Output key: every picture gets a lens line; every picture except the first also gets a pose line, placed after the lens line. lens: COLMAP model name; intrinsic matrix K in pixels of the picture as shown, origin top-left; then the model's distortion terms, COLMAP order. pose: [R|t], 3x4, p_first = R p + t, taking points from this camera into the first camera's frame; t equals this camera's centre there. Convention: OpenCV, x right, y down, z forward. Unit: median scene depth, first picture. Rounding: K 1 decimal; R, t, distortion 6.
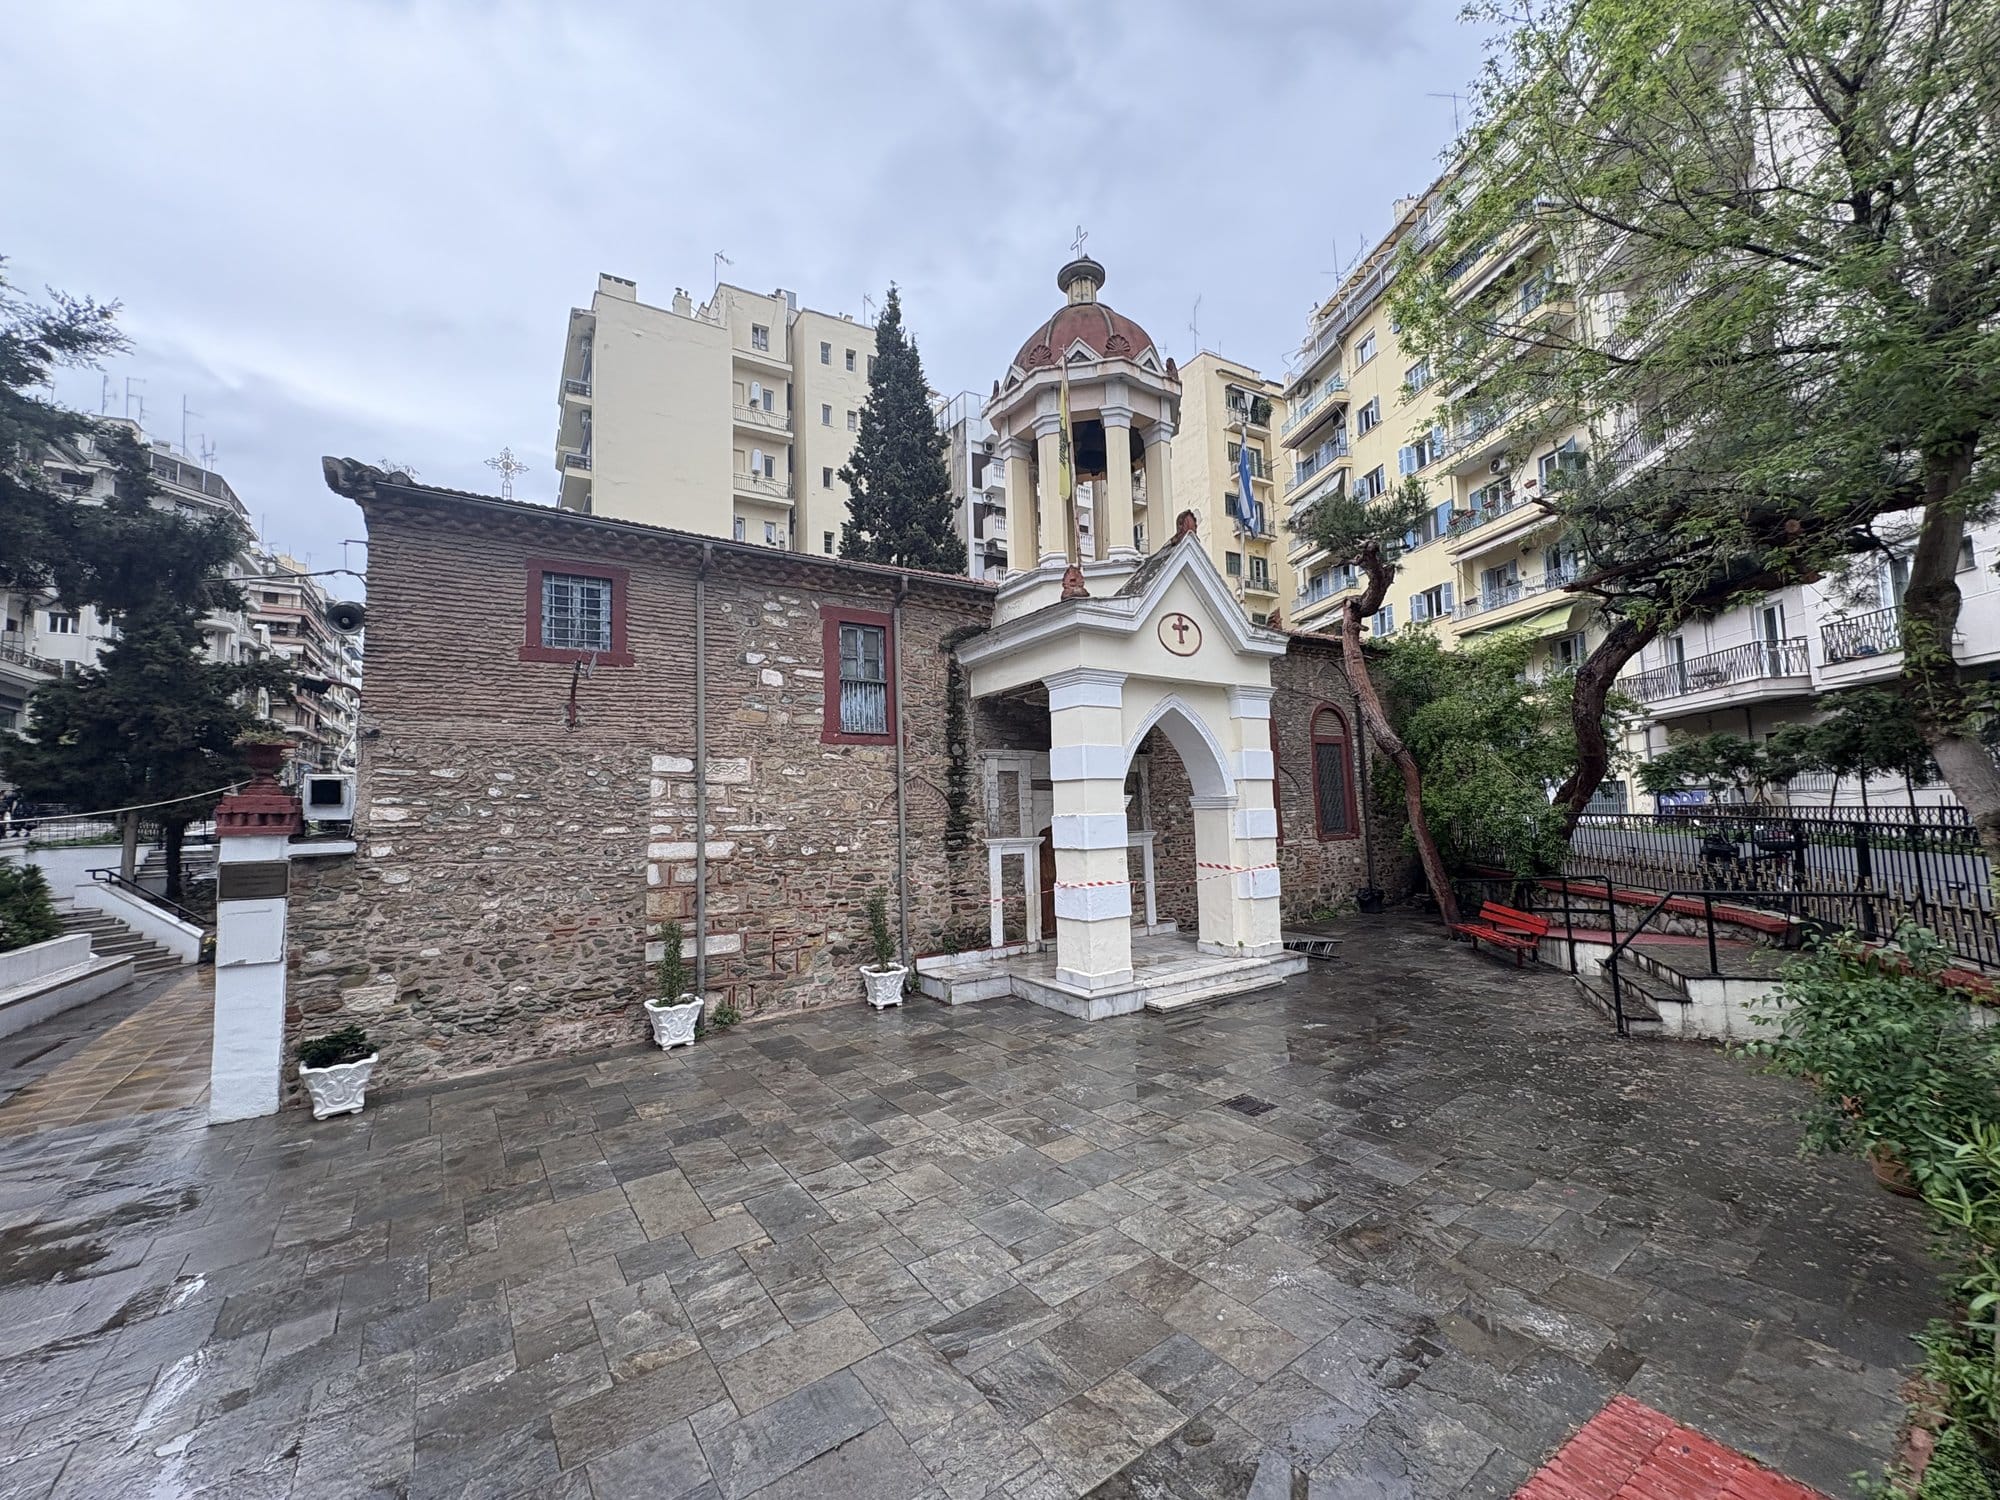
lens RADIAL K [[779.4, 0, 1001.1], [0, 779.4, 752.8], [0, 0, 1]] dist [-0.001268, -0.000011]
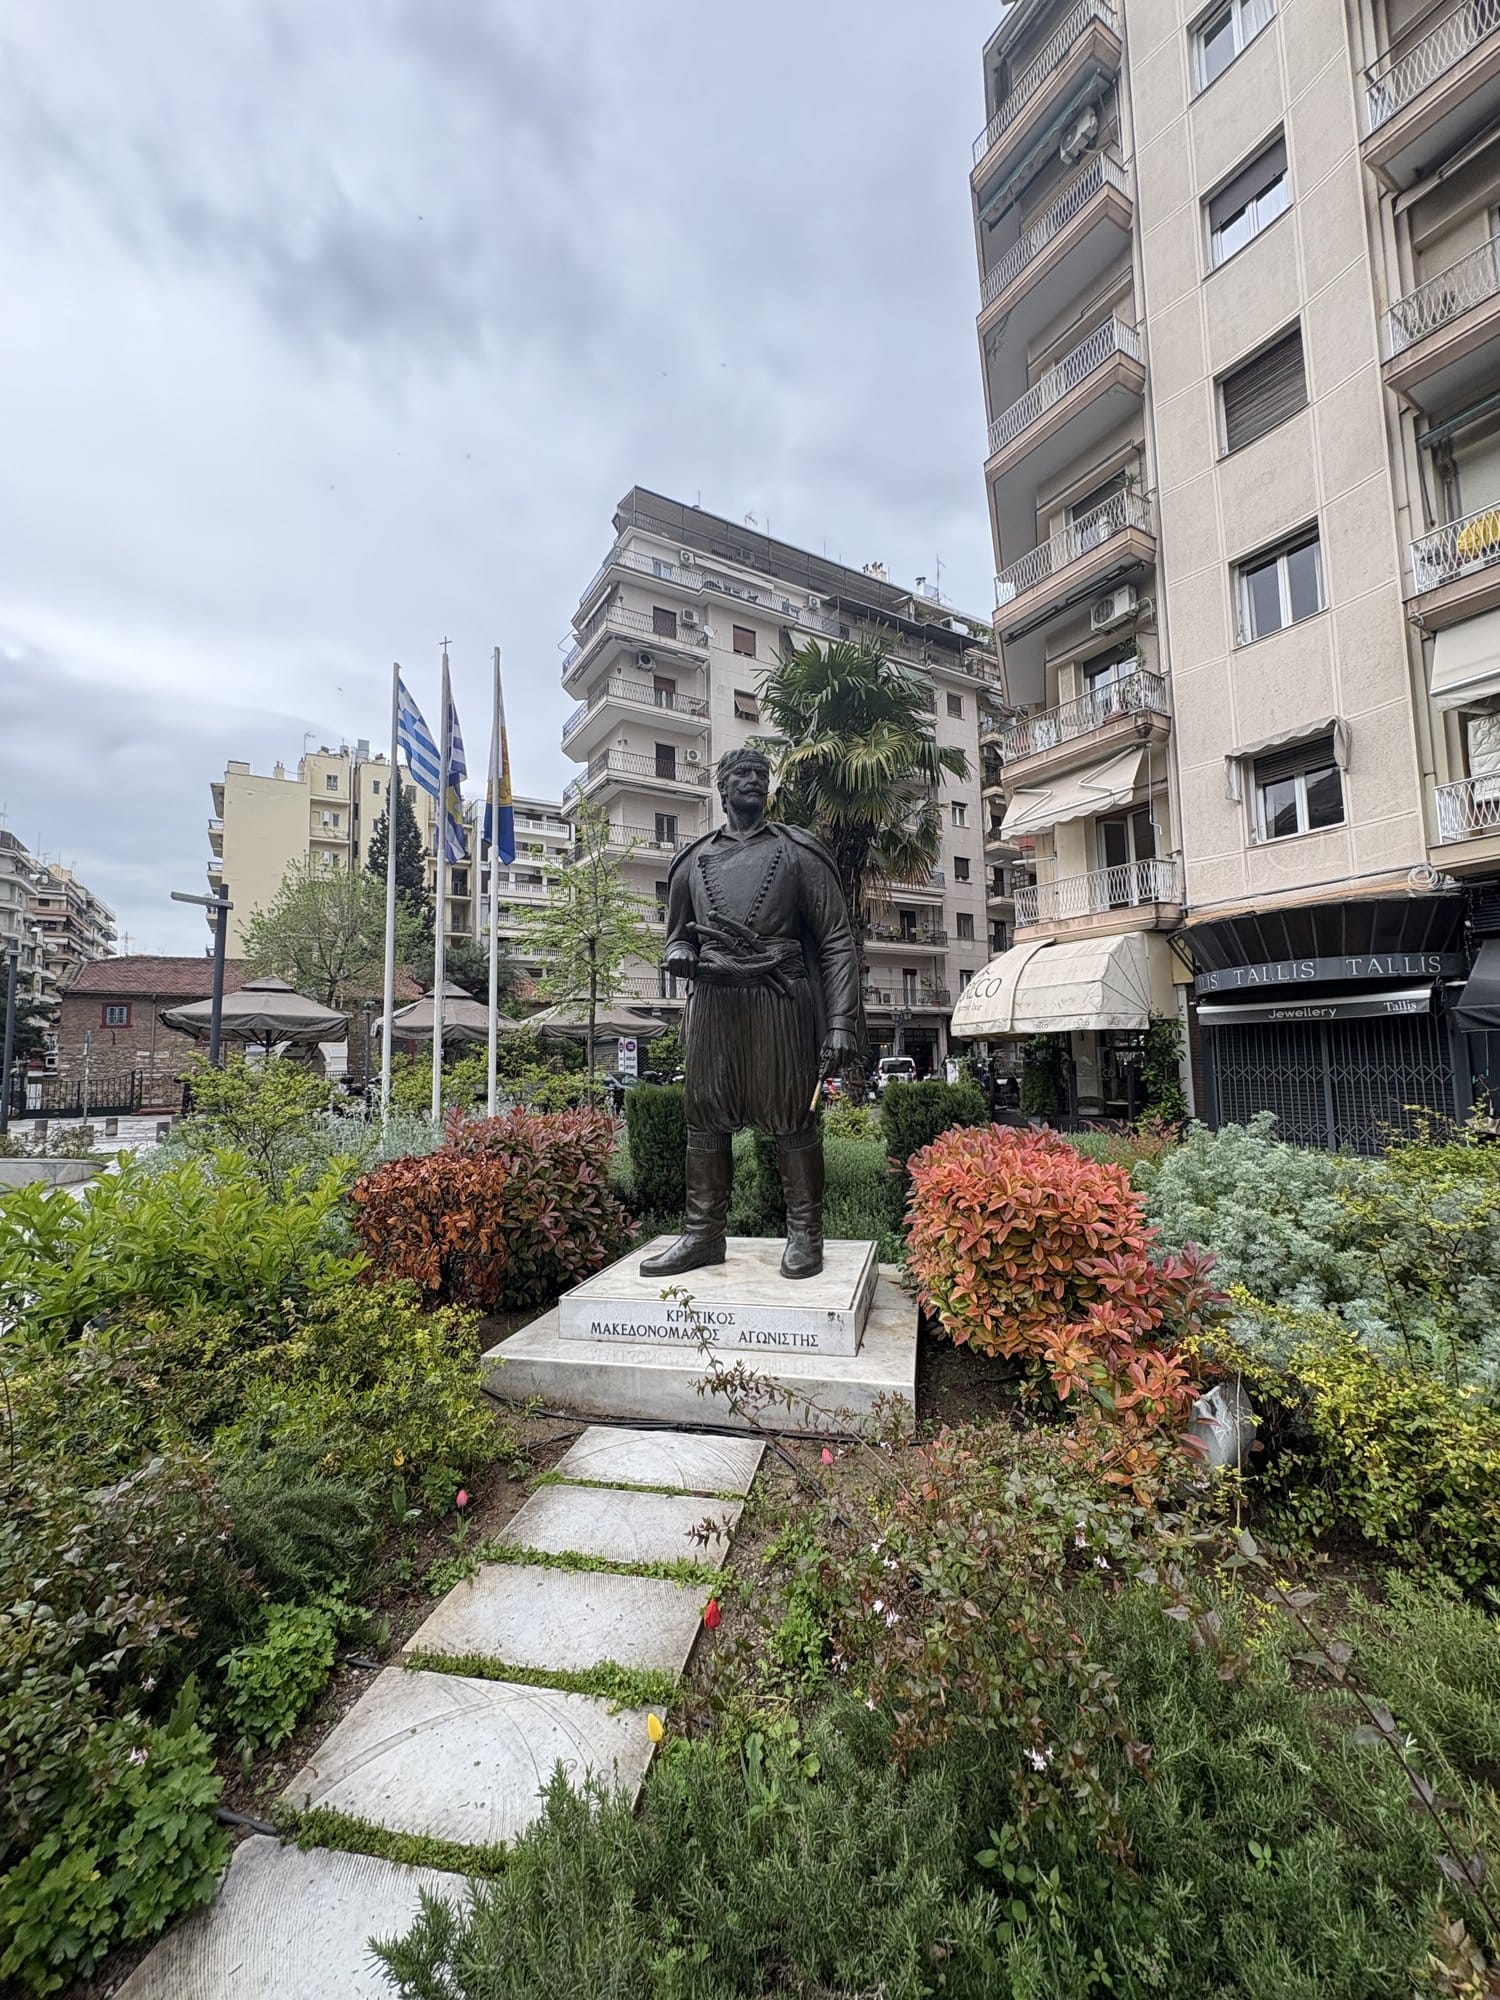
lens RADIAL K [[779.4, 0, 749.4], [0, 779.4, 998.7], [0, 0, 1]] dist [-0.001268, -0.000011]
pose [[0.999837, 0.006233, -0.016916, 0.606622], [-0.006427, 0.999914, -0.011416, -0.053414], [0.016843, 0.011523, 0.999792, -0.642597]]
